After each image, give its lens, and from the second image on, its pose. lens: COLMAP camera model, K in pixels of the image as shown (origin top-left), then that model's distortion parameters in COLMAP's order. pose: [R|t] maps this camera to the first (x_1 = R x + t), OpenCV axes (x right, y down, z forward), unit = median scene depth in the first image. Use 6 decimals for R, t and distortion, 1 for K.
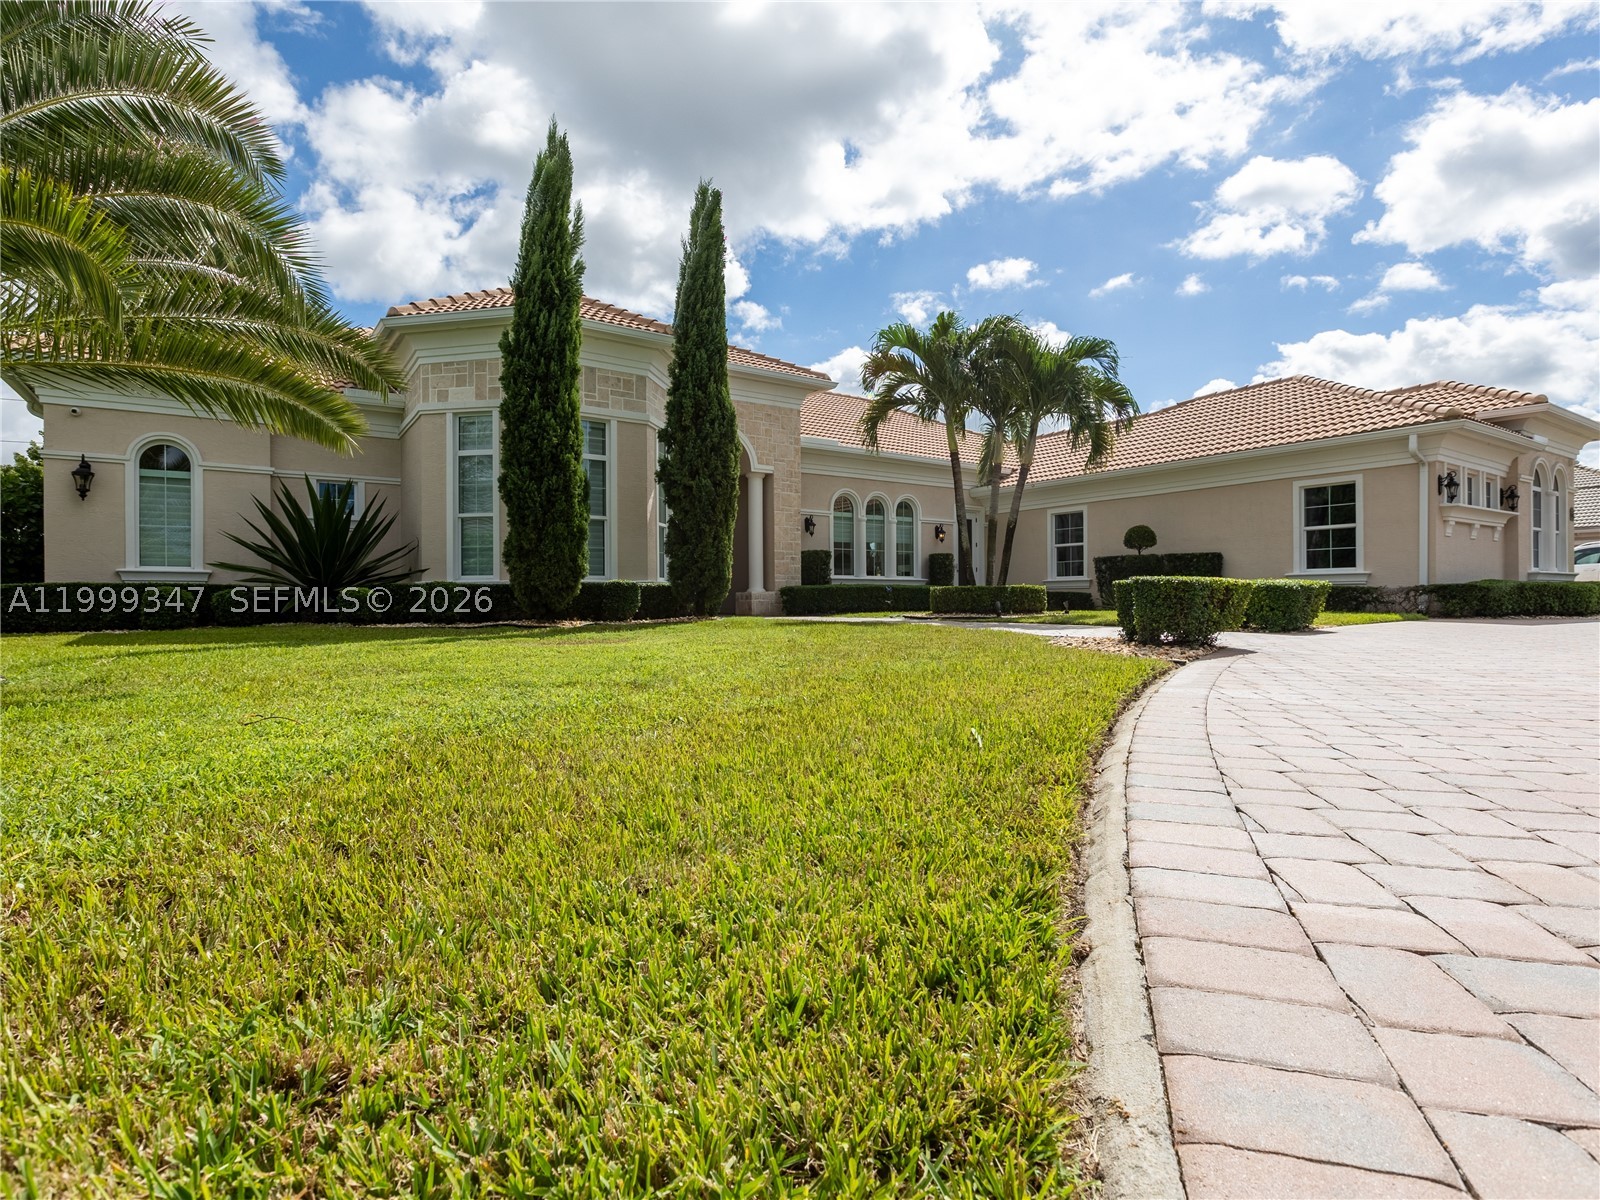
lens RADIAL K [[726.5, 0, 767.4], [0, 726.5, 595.3], [0, 0, 1]] dist [-0.001236, -0.000260]
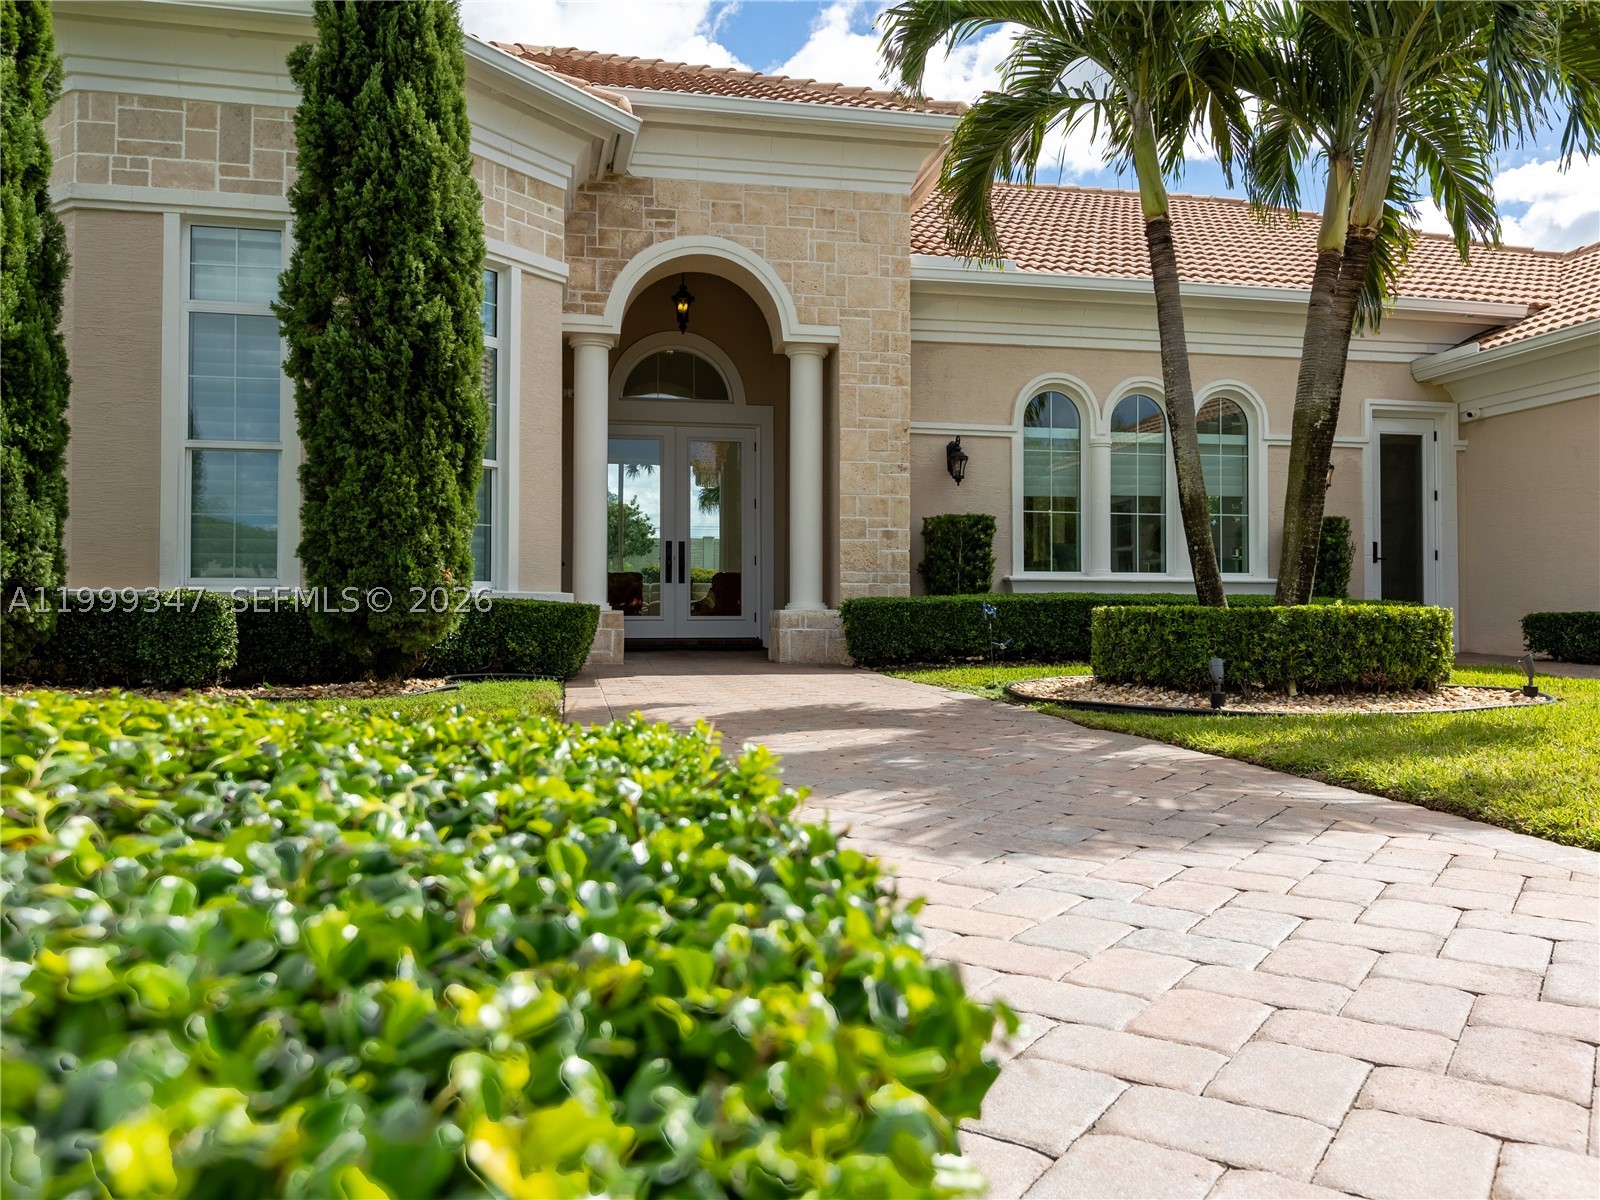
lens RADIAL K [[1119.7, 0, 800.0], [0, 1119.7, 600.0], [0, 0, 1]] dist [0.017384, -0.013967]
pose [[0.934525, 0.004017, -0.355875, 0.227204], [-0.005248, 0.999983, -0.002494, -0.008581], [0.355859, 0.004198, 0.934530, 0.345106]]
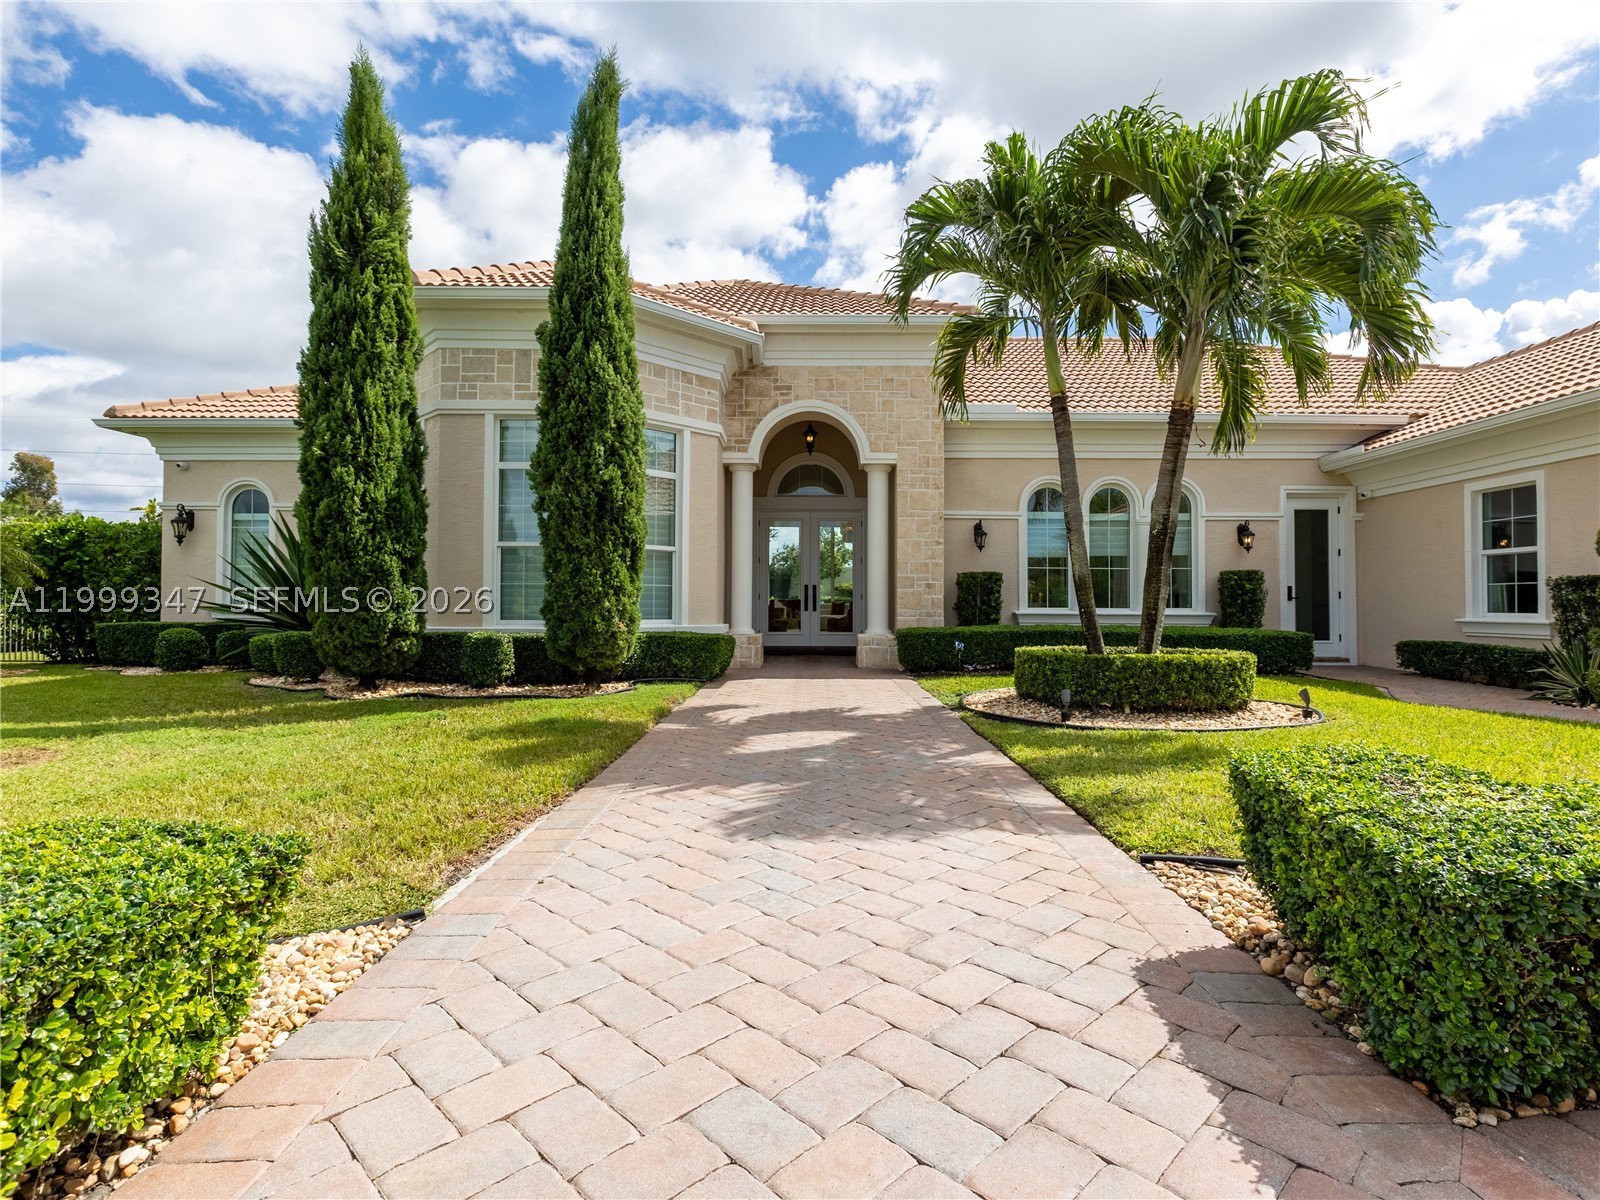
lens RADIAL K [[750.7, 0, 825.5], [0, 750.7, 598.6], [0, 0, 1]] dist [0.001128, 0.000582]
pose [[0.853927, 0.004770, -0.520372, 0.318244], [-0.007429, 0.999968, -0.003024, -0.035433], [0.520340, 0.006448, 0.853935, 0.347951]]
